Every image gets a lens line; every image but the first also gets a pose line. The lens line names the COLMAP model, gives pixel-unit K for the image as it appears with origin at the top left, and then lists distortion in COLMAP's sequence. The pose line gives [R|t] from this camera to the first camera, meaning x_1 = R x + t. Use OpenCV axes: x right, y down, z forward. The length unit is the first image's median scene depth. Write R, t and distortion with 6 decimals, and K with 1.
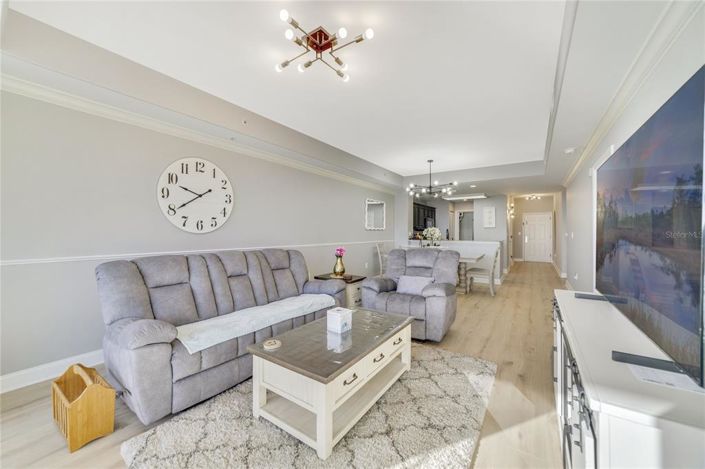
lens RADIAL K [[270.7, 0, 347.5], [0, 270.7, 231.9], [0, 0, 1]] dist [-0.000531, -0.000005]
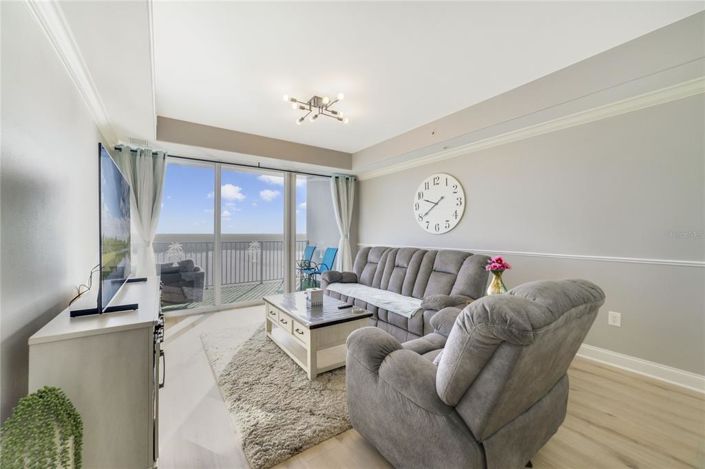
lens RADIAL K [[270.7, 0, 346.6], [0, 270.7, 235.3], [0, 0, 1]] dist [-0.000531, -0.000005]
pose [[-0.352600, 0.006260, -0.935753, 0.783460], [-0.000848, 0.999975, 0.007009, 0.003150], [0.935774, 0.003265, -0.352586, 1.070114]]
